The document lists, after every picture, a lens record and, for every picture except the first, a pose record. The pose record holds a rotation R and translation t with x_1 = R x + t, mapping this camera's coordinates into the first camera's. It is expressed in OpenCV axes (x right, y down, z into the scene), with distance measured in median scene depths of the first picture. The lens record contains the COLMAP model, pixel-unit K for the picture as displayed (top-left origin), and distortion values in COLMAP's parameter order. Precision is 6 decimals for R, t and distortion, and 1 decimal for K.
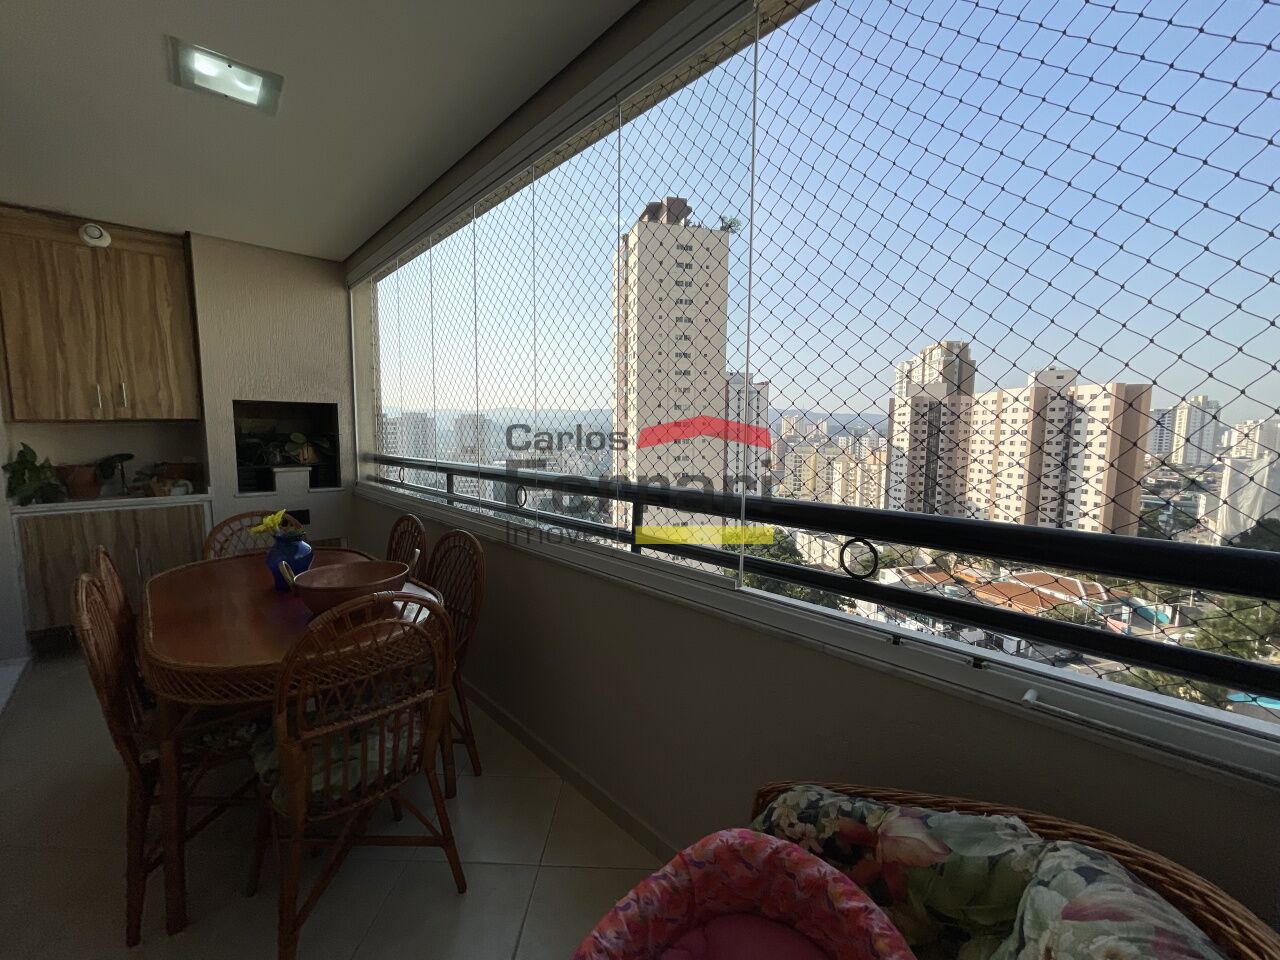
lens RADIAL K [[512.8, 0, 644.9], [0, 512.8, 475.0], [0, 0, 1]] dist [-0.000376, 0.001286]
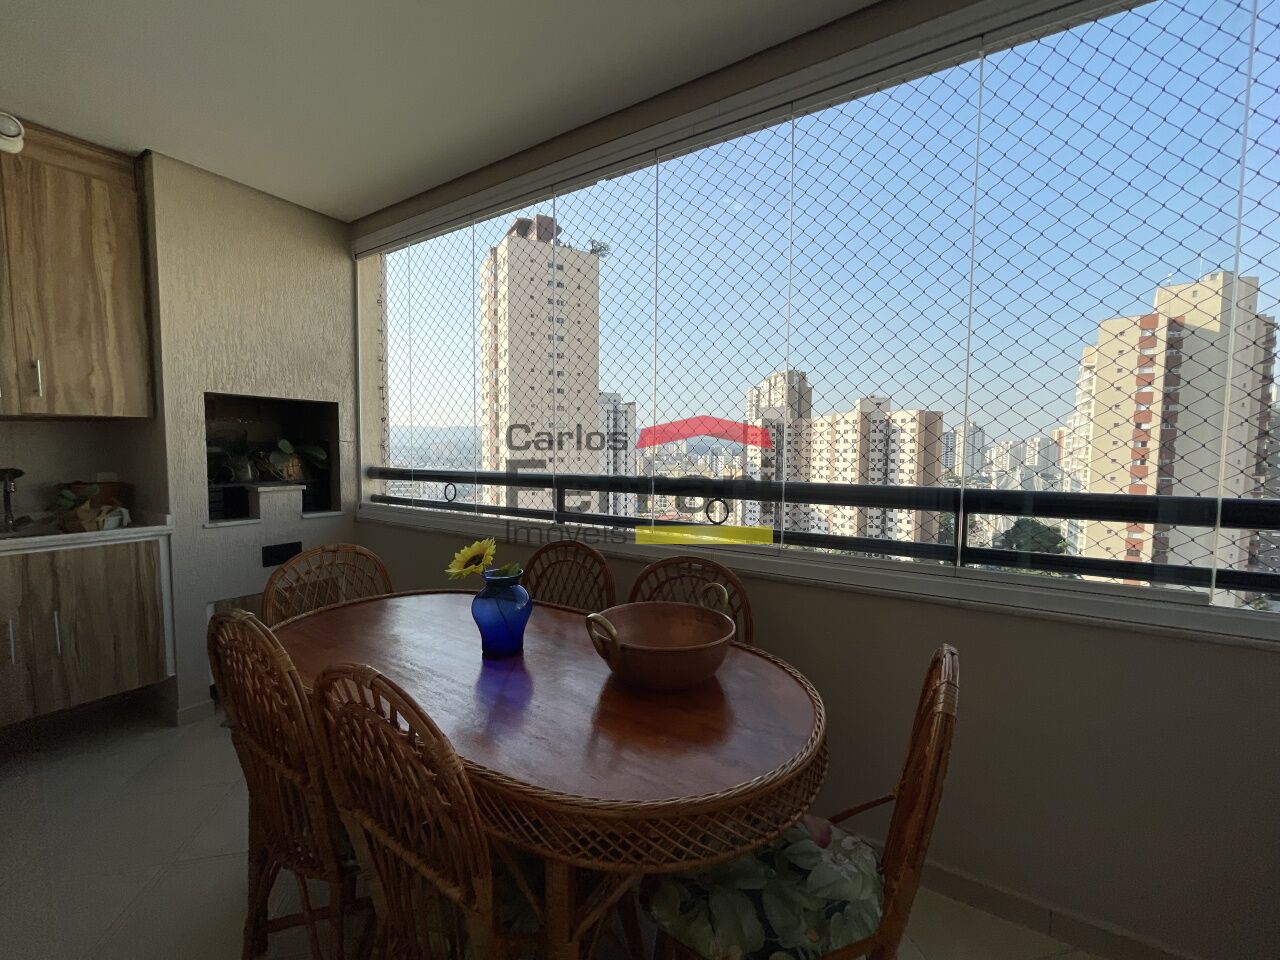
lens RADIAL K [[512.8, 0, 633.2], [0, 512.8, 472.9], [0, 0, 1]] dist [-0.000376, 0.001286]
pose [[0.965457, -0.011295, 0.260317, -0.375753], [0.022223, 0.998989, -0.039075, 0.007019], [-0.259613, 0.043510, 0.964732, 0.145006]]
